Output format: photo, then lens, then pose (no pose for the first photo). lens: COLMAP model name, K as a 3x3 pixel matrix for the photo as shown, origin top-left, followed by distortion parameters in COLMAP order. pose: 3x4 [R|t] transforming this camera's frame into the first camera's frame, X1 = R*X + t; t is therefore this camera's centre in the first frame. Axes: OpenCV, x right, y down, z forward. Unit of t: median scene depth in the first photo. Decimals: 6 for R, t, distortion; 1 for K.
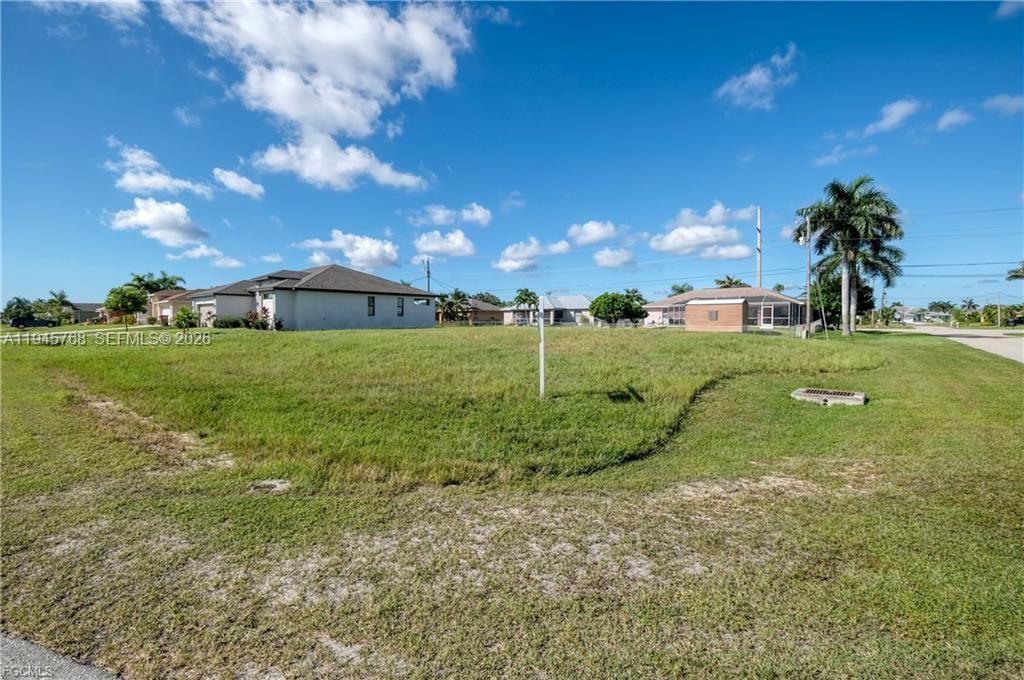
lens RADIAL K [[448.1, 0, 493.2], [0, 448.1, 338.5], [0, 0, 1]] dist [-0.002707, 0.000097]
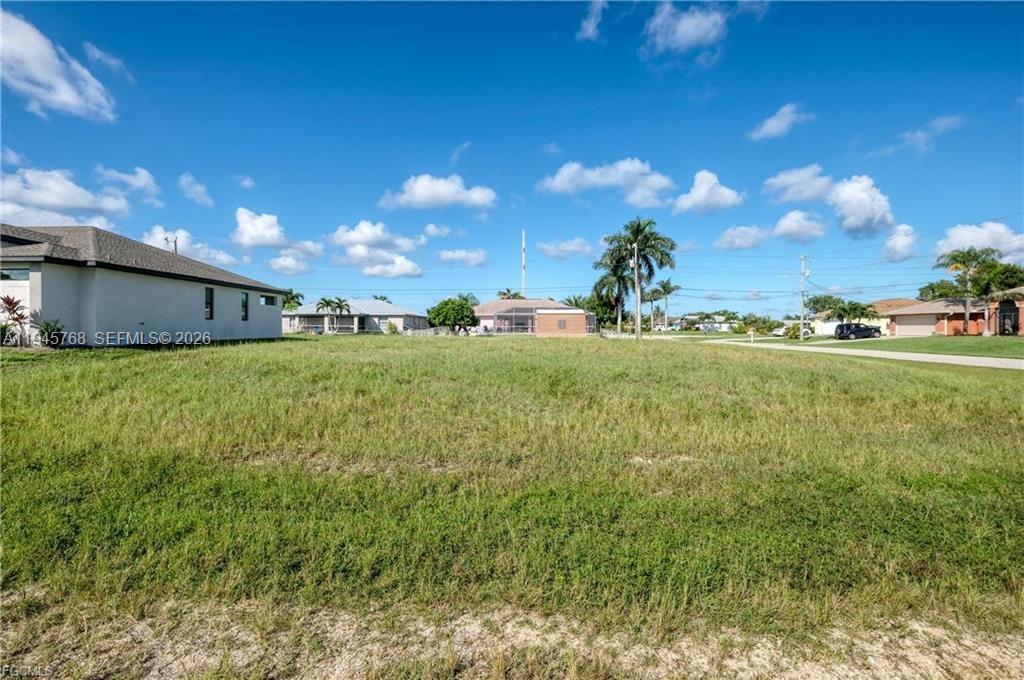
lens RADIAL K [[448.1, 0, 507.4], [0, 448.1, 343.7], [0, 0, 1]] dist [-0.002707, 0.000097]
pose [[0.777057, -0.018344, 0.629163, -0.266417], [0.021450, 0.999766, 0.002657, -0.008619], [-0.629065, 0.011431, 0.777269, 0.209015]]
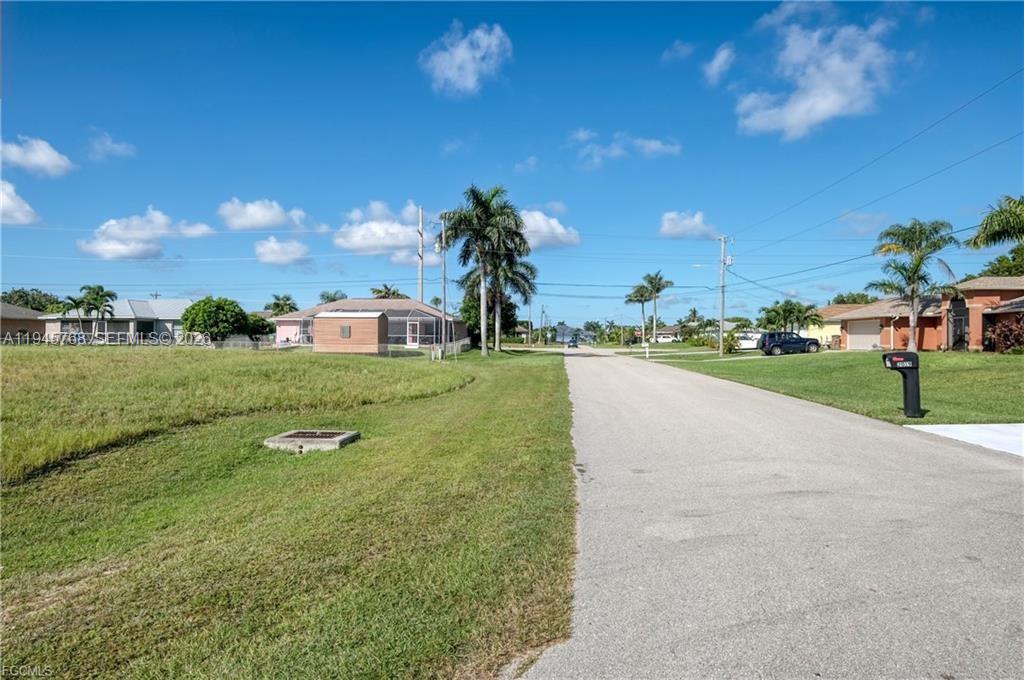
lens RADIAL K [[590.6, 0, 507.3], [0, 590.6, 333.7], [0, 0, 1]] dist [0.001686, 0.000439]
pose [[0.811353, 0.011491, 0.584443, 0.103474], [0.015805, 0.999010, -0.041584, -0.000753], [-0.584342, 0.042977, 0.810369, -0.001395]]
